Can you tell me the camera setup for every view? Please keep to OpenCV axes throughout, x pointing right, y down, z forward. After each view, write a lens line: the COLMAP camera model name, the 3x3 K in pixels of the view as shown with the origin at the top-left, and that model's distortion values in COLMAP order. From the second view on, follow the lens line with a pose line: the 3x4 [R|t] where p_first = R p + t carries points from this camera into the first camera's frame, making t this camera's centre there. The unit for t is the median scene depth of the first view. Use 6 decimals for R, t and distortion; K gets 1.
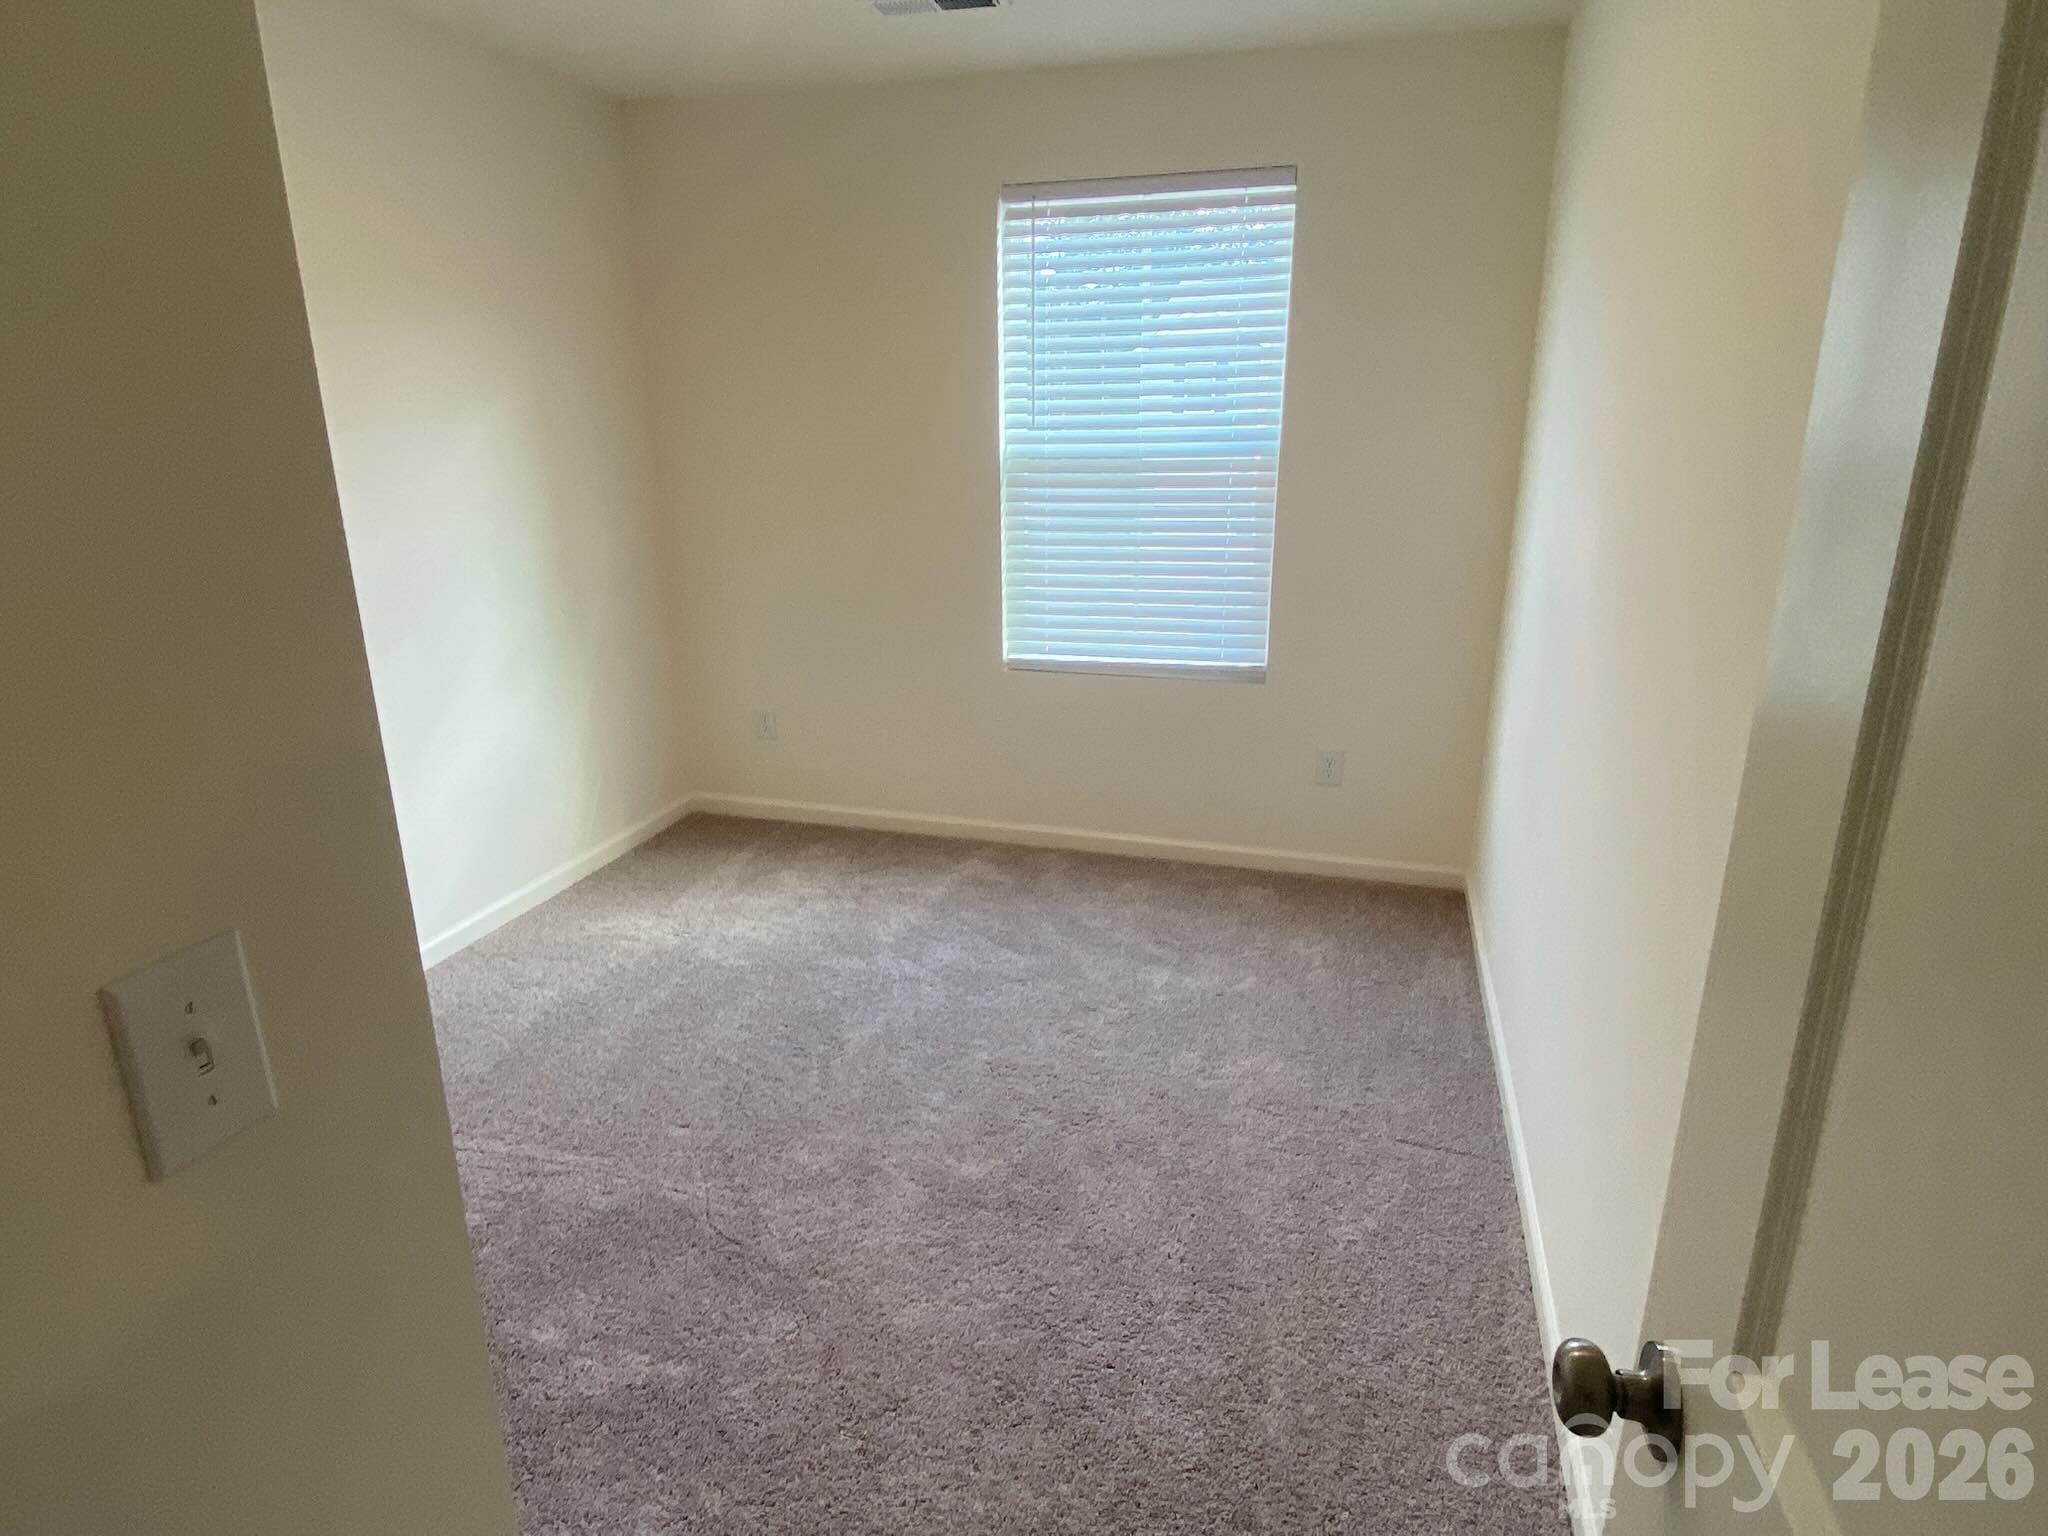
lens RADIAL K [[1143.8, 0, 1024.0], [0, 1143.8, 768.0], [0, 0, 1]] dist [0.000167, 0.000322]
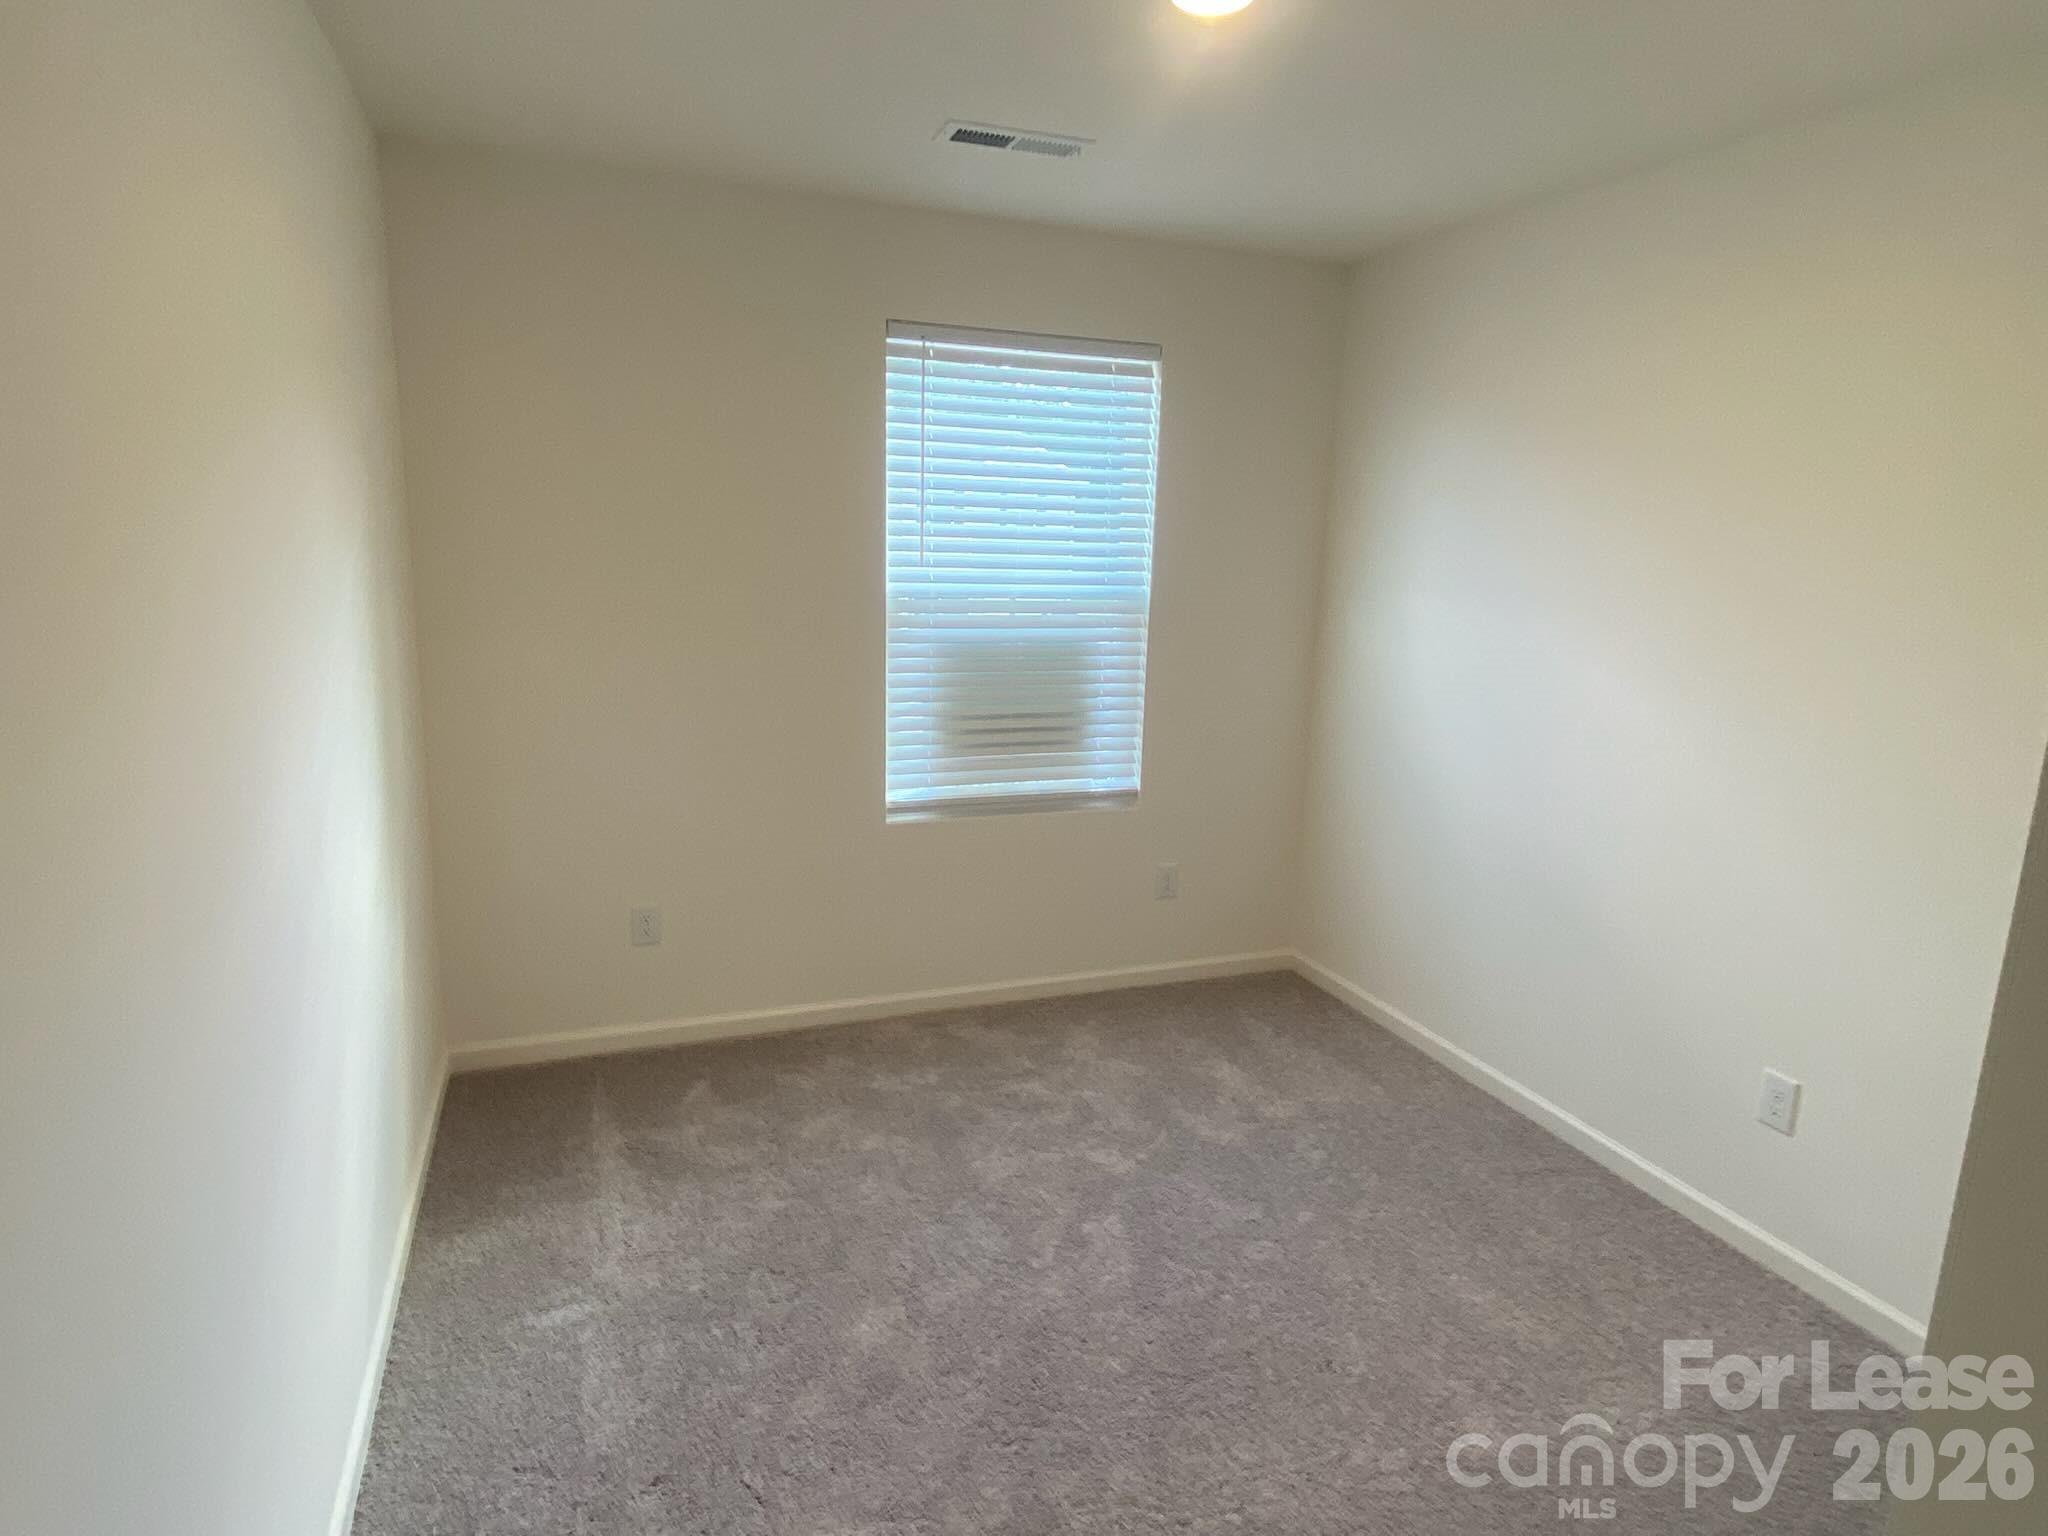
lens RADIAL K [[1245.1, 0, 1029.1], [0, 1245.1, 713.3], [0, 0, 1]] dist [0.058902, -0.000167]
pose [[0.798769, -0.054188, 0.599192, -0.549686], [0.152624, 0.981607, -0.114689, -0.043872], [-0.581957, 0.183061, 0.792348, 0.147333]]
